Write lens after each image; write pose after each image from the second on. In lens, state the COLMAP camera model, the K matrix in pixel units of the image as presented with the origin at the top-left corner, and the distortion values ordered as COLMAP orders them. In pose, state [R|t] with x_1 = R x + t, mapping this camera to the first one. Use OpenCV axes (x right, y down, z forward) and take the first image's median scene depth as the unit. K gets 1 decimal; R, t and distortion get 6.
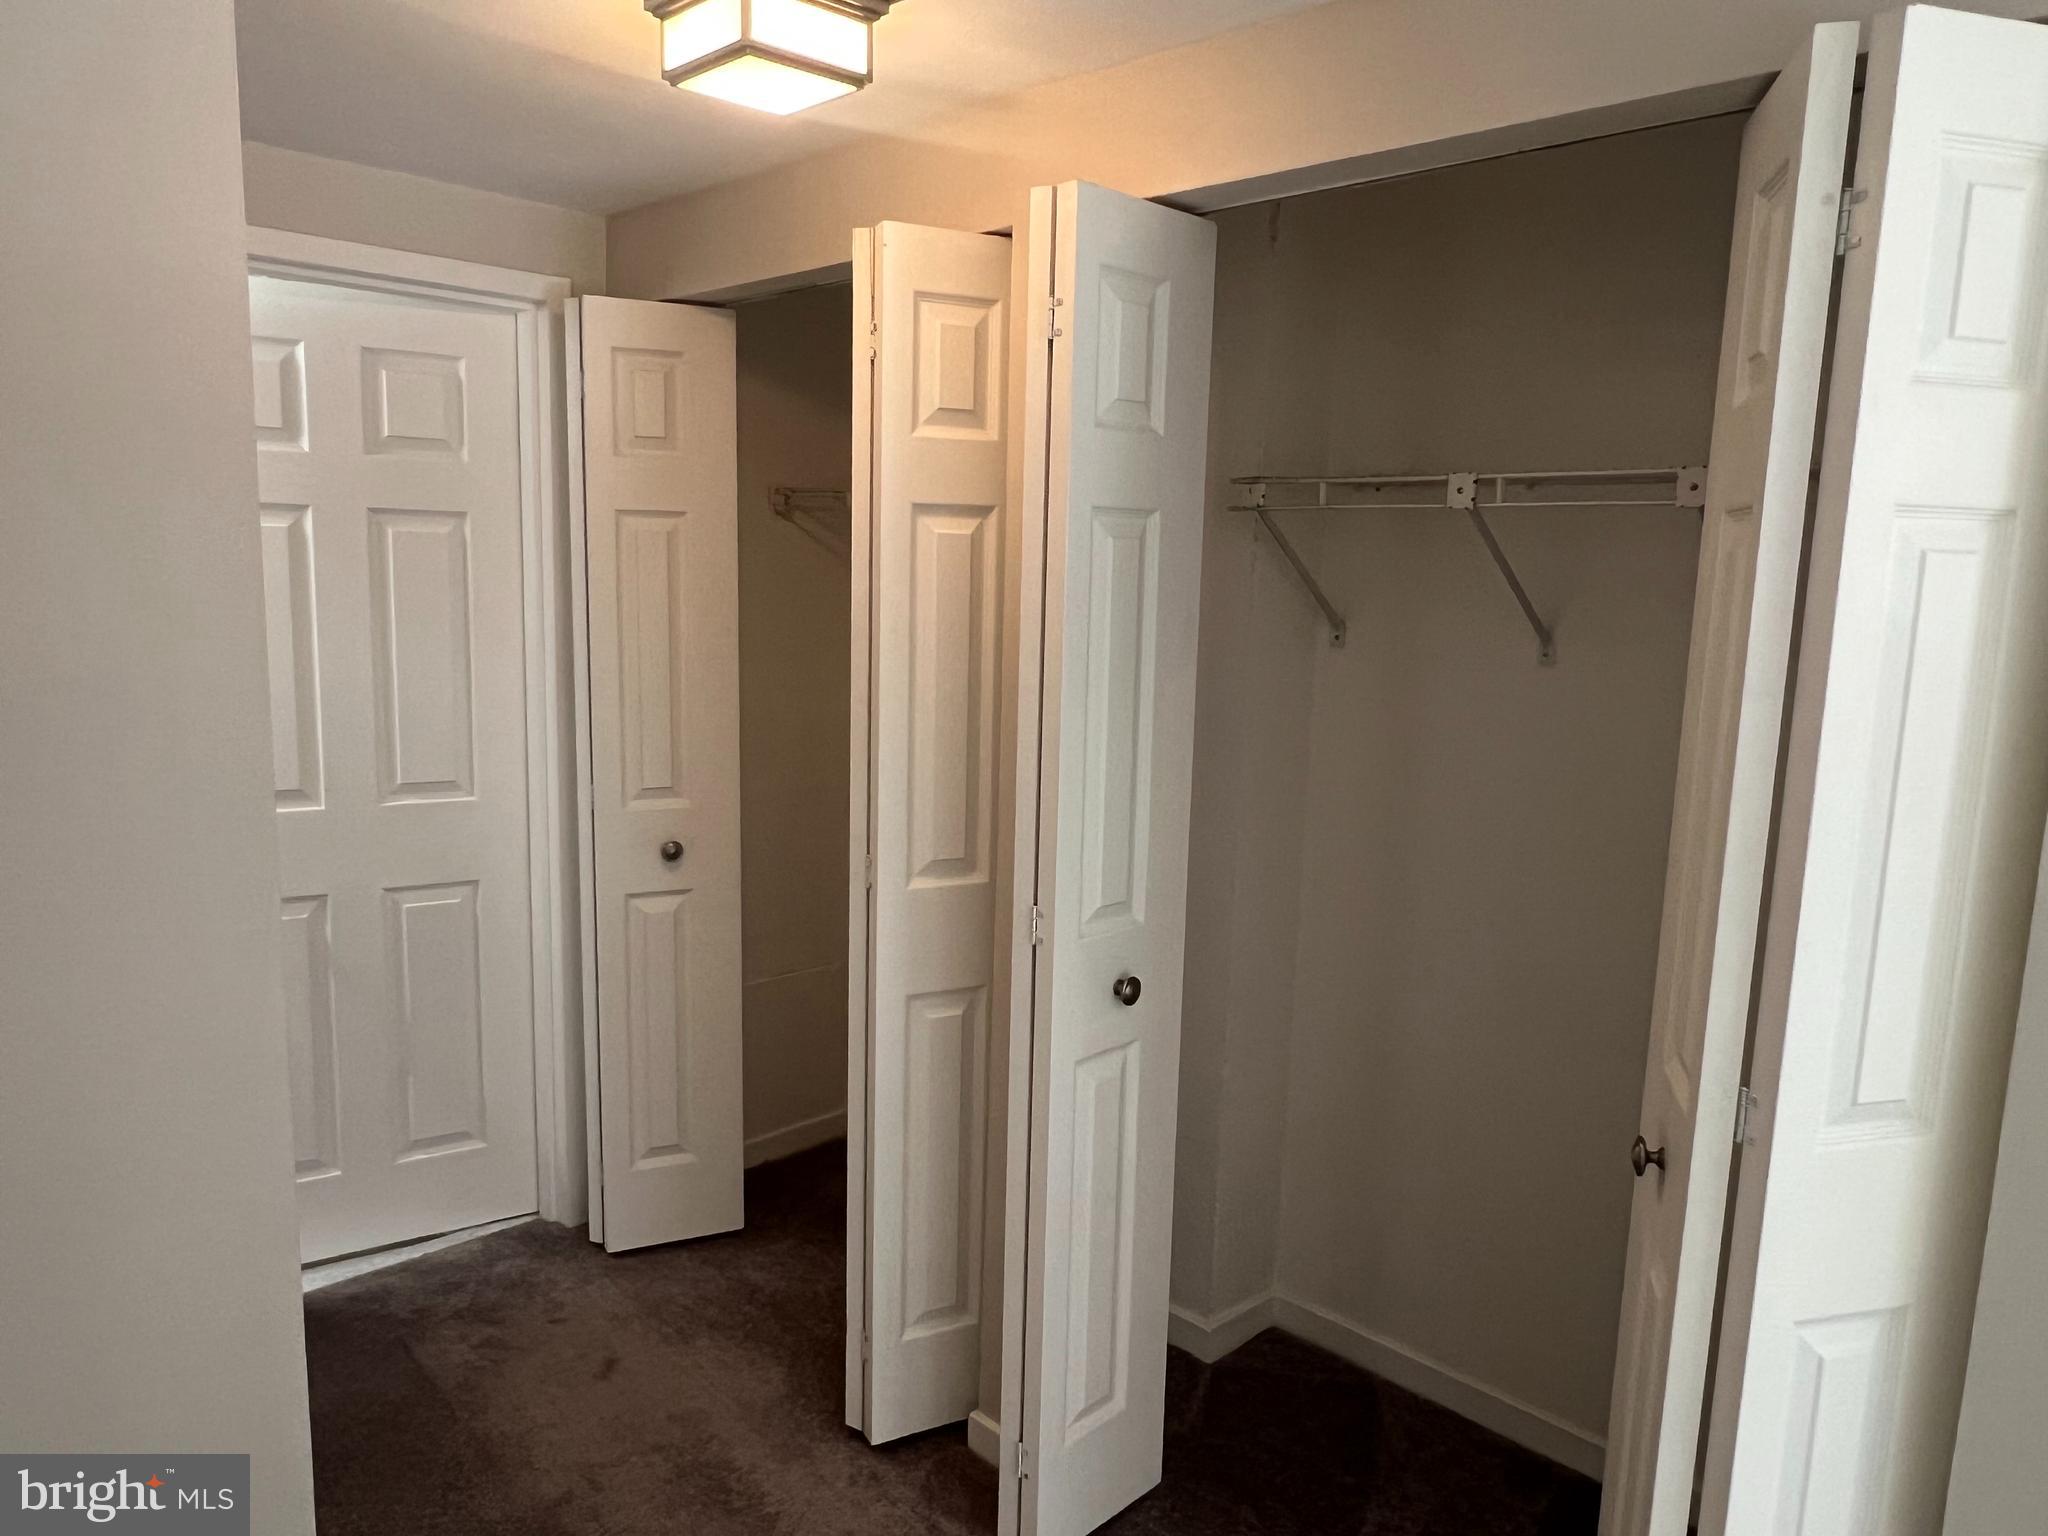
lens RADIAL K [[1409.3, 0, 1017.9], [0, 1409.3, 764.4], [0, 0, 1]] dist [0.002090, -0.008050]
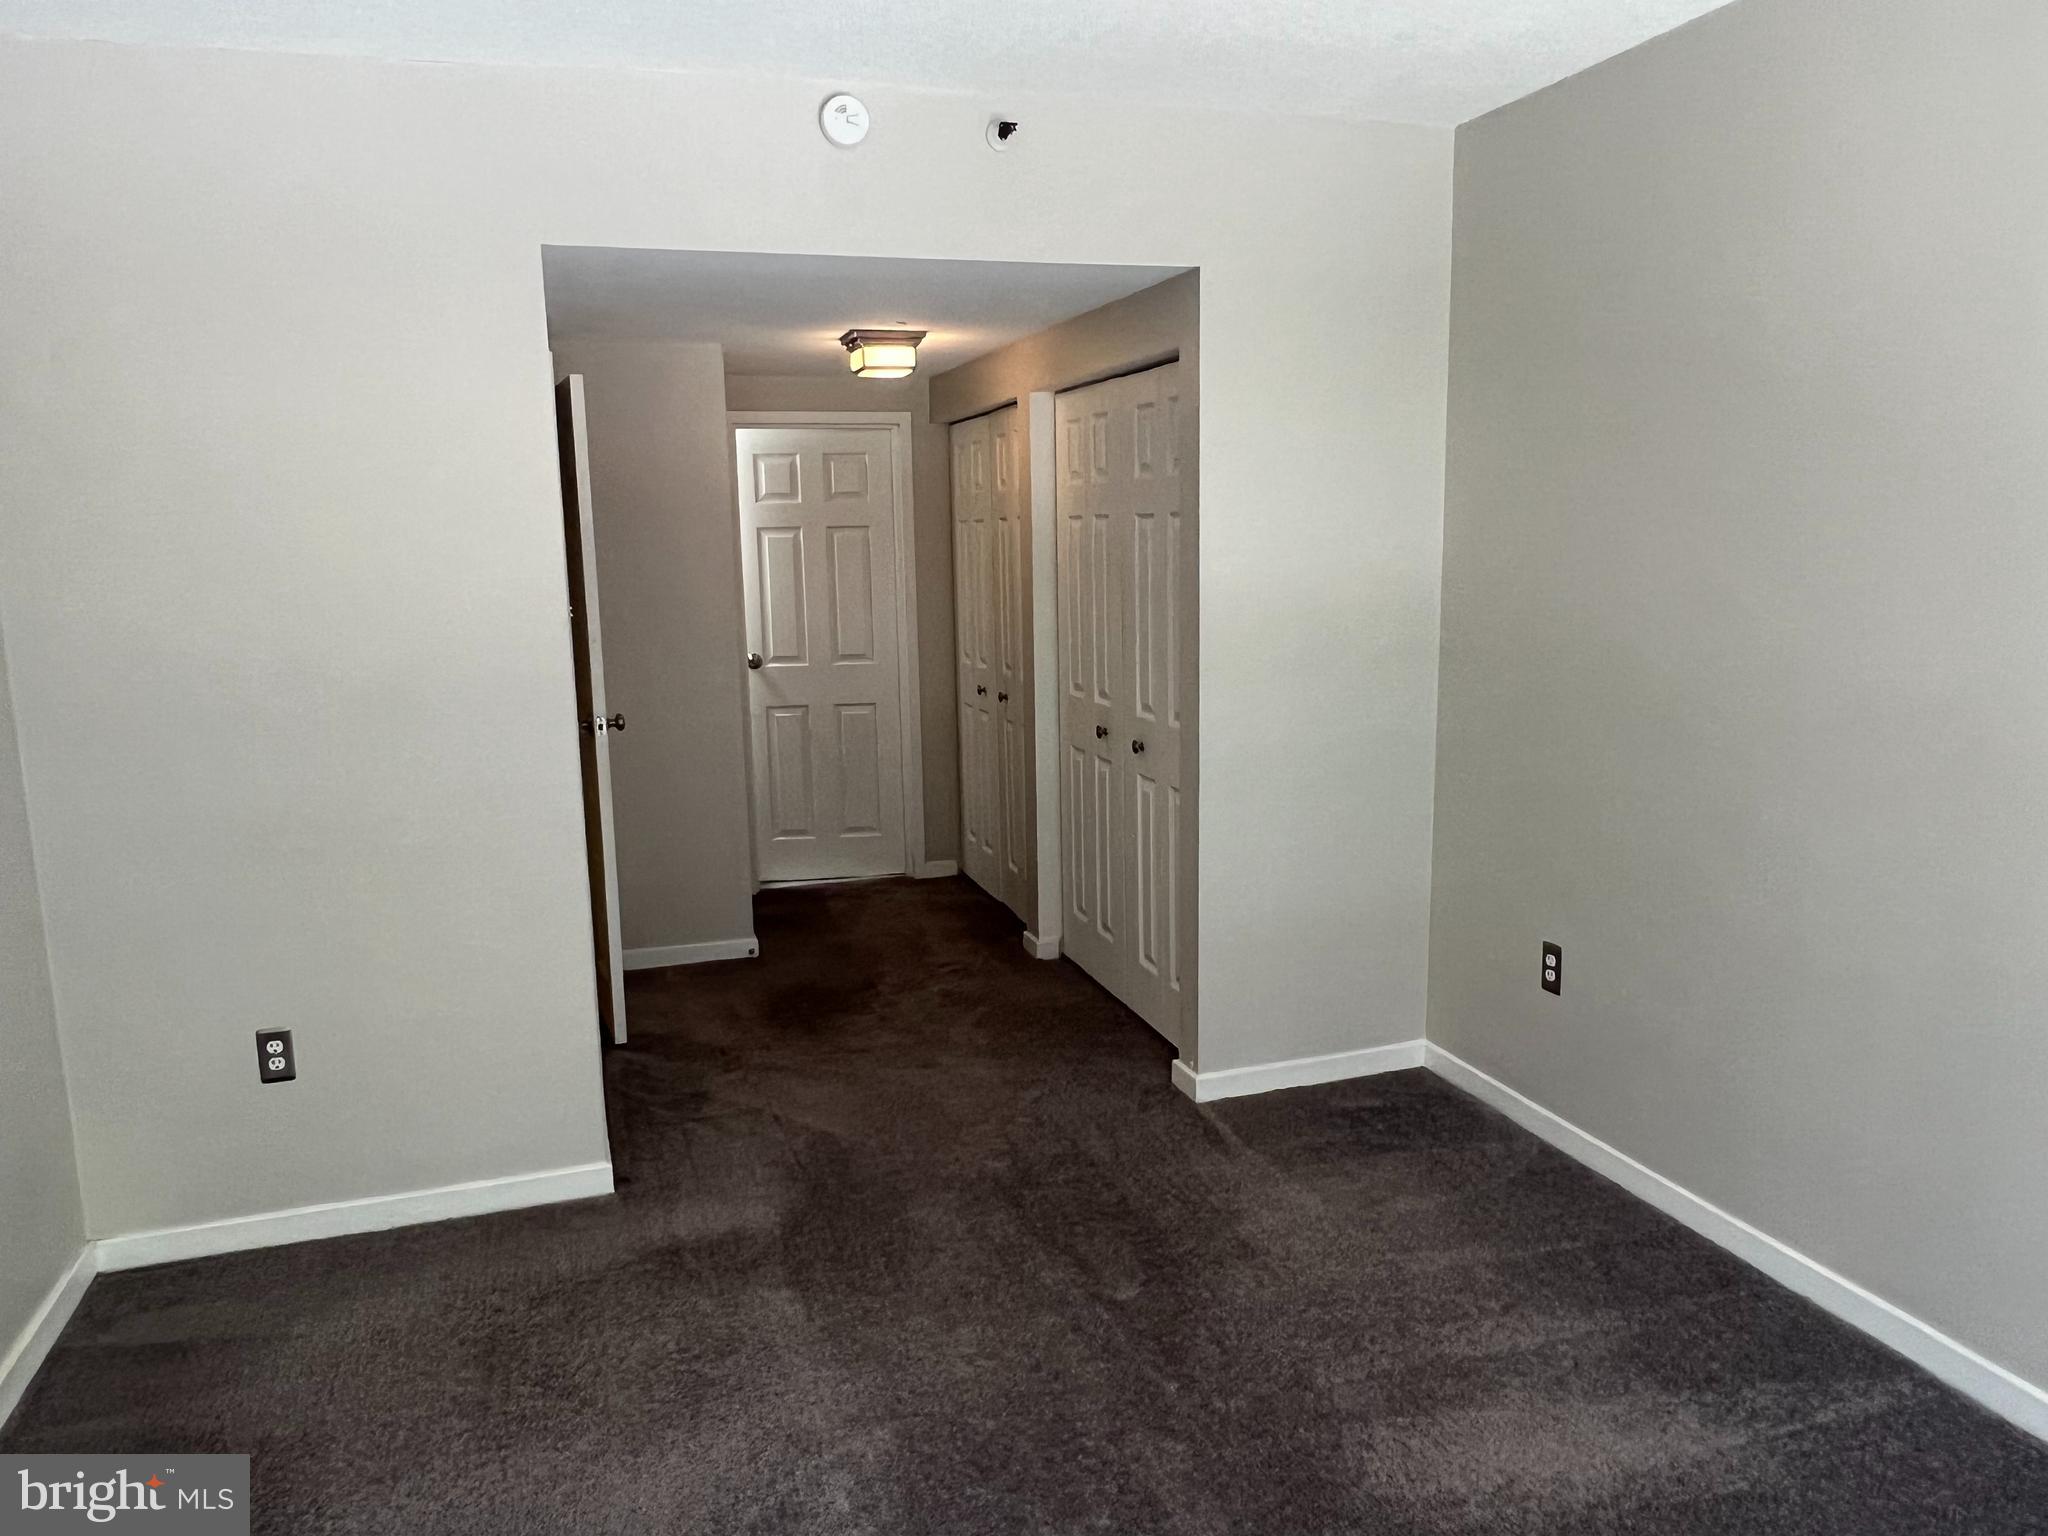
lens RADIAL K [[1409.3, 0, 1021.0], [0, 1409.3, 762.9], [0, 0, 1]] dist [0.002090, -0.008050]
pose [[0.892251, 0.032600, -0.450362, 0.780809], [-0.029169, 0.999468, 0.014559, 0.140367], [0.450597, 0.000147, 0.892727, -0.791246]]
